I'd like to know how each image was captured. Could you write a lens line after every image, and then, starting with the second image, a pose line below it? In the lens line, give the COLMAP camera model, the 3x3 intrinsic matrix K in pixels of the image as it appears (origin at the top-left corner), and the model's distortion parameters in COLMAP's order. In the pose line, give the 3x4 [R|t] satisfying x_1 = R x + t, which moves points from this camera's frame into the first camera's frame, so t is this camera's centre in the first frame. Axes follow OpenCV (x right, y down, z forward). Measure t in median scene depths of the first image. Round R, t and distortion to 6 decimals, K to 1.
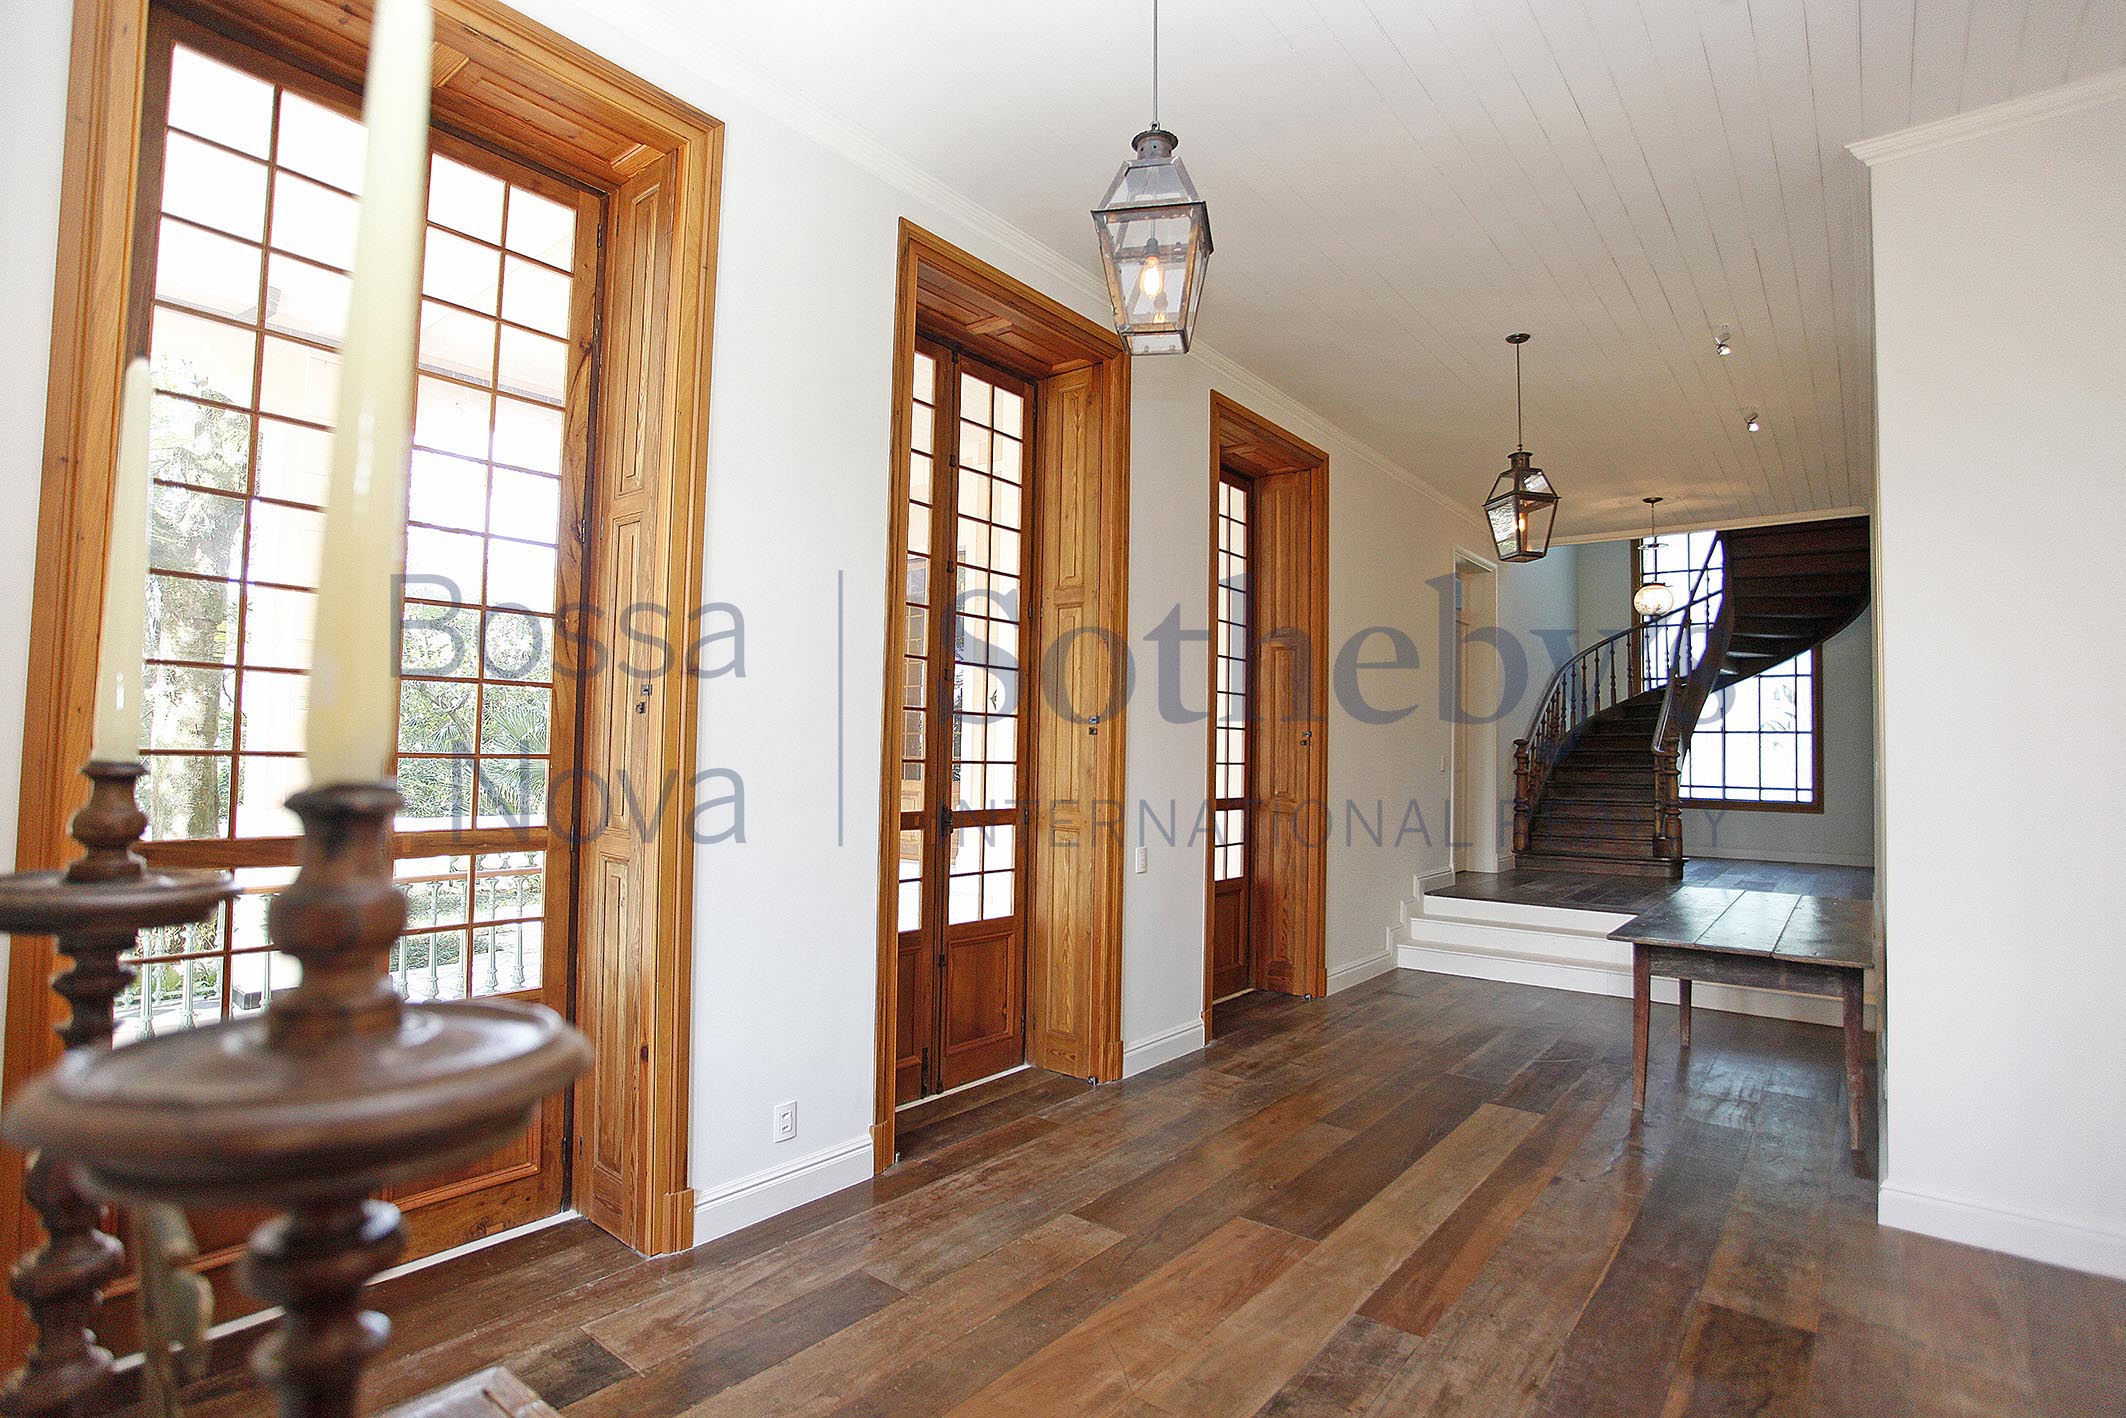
lens RADIAL K [[1061.6, 0, 1057.9], [0, 1061.6, 706.1], [0, 0, 1]] dist [-0.056186, 0.025252]
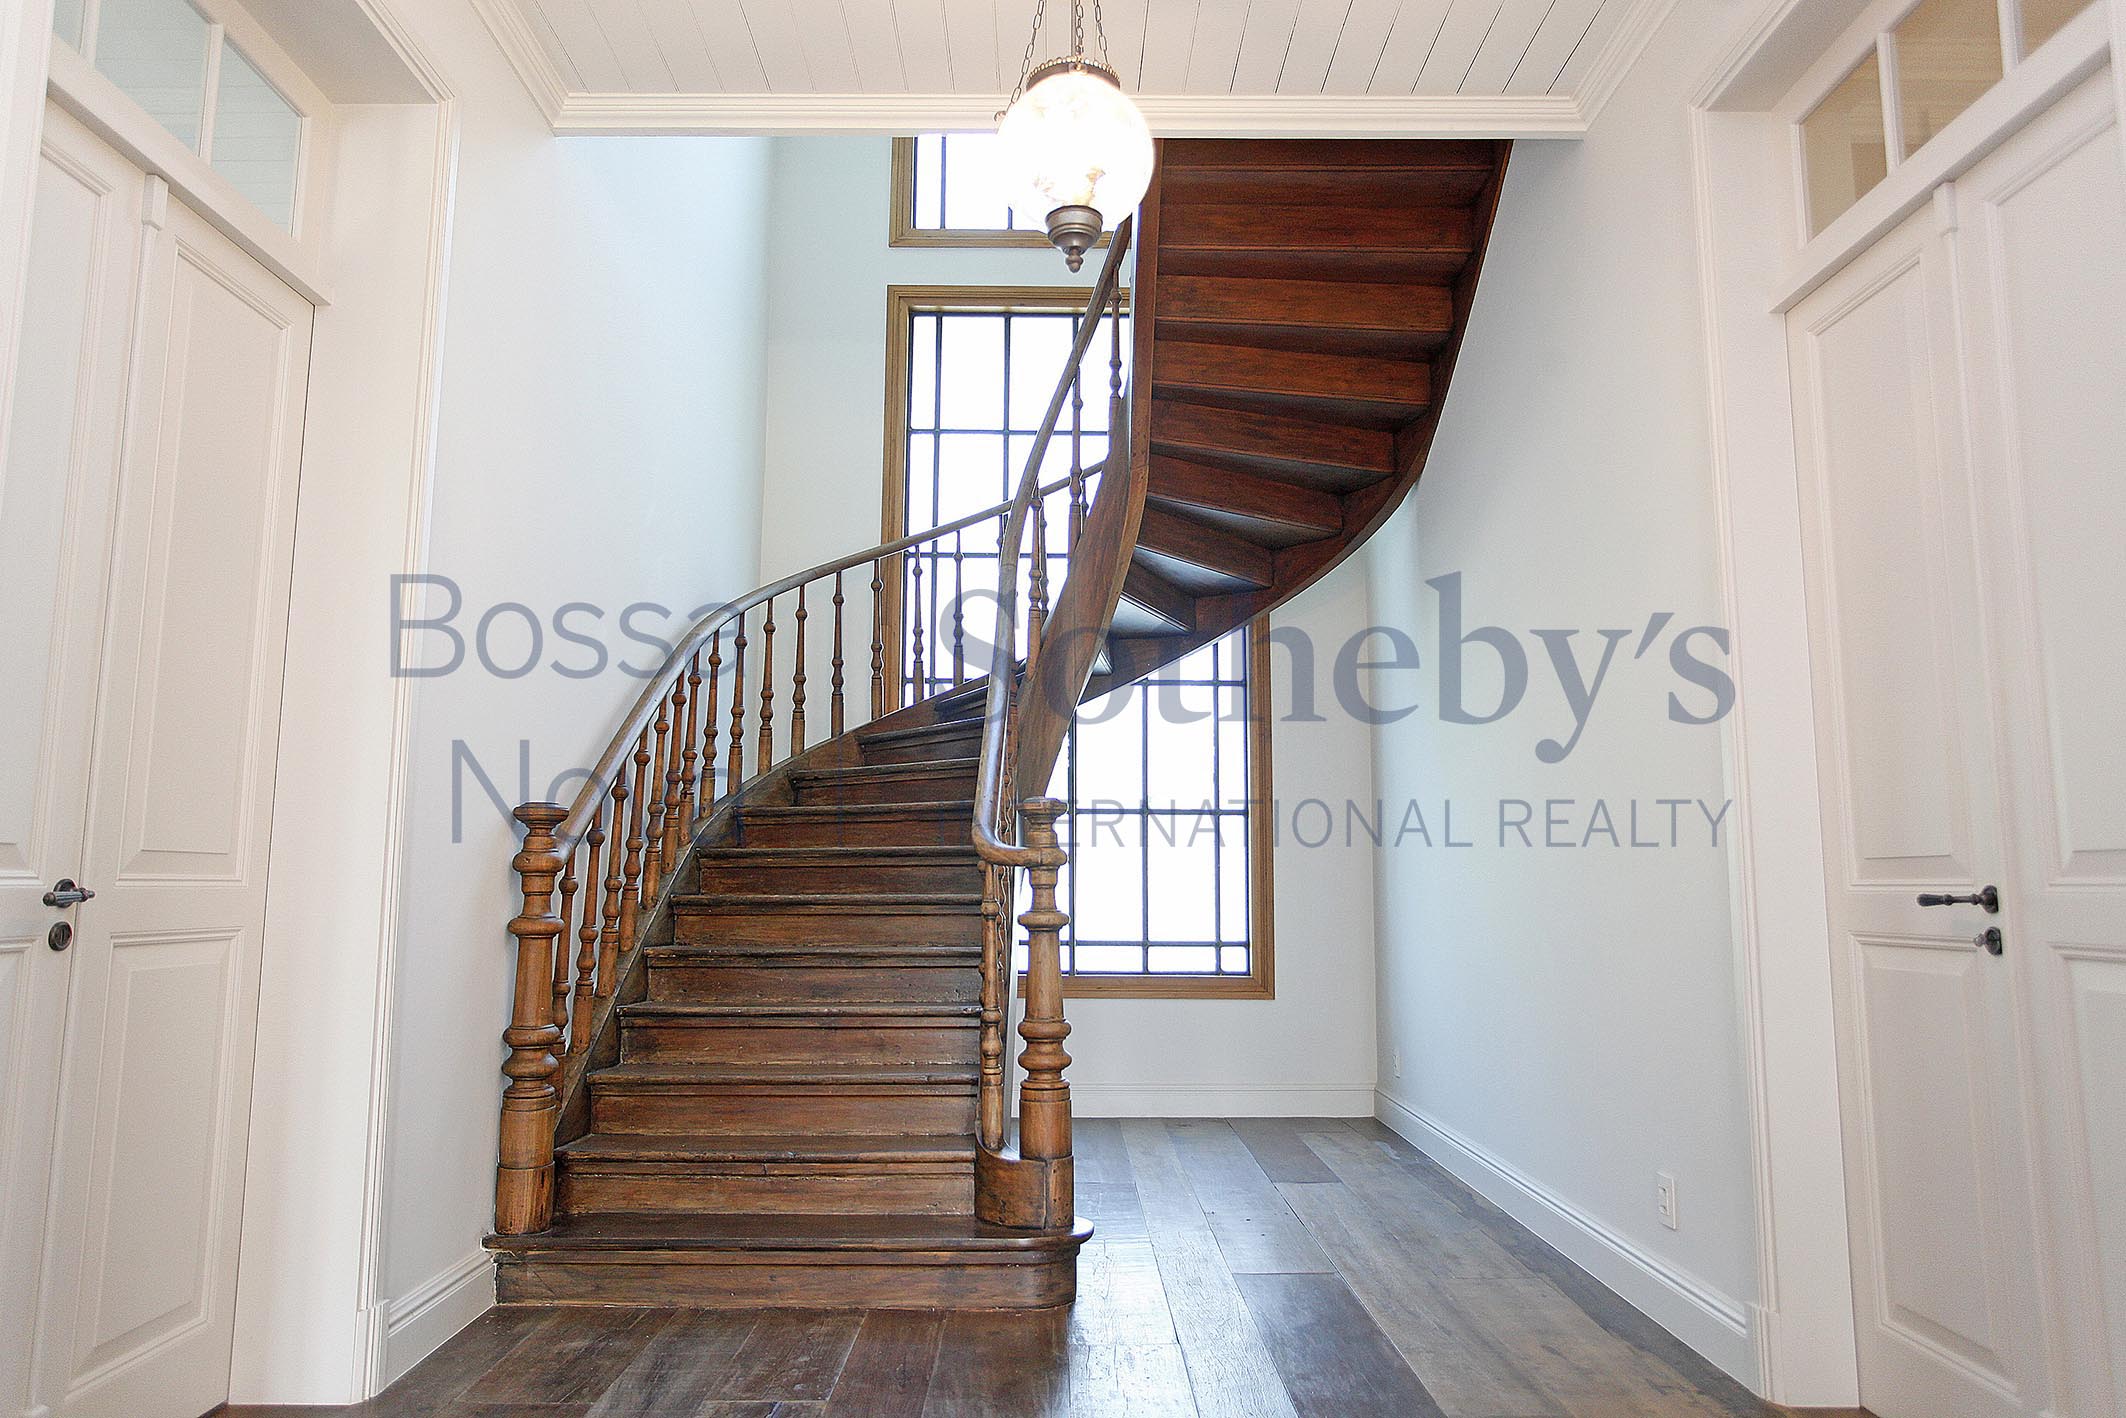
lens RADIAL K [[1396.9, 0, 1063.7], [0, 1396.9, 703.1], [0, 0, 1]] dist [-0.001906, -0.000275]
pose [[0.779698, 0.067057, 0.622555, 0.290108], [-0.017840, 0.996224, -0.084962, 0.030596], [-0.625902, 0.055138, 0.777951, 0.576921]]
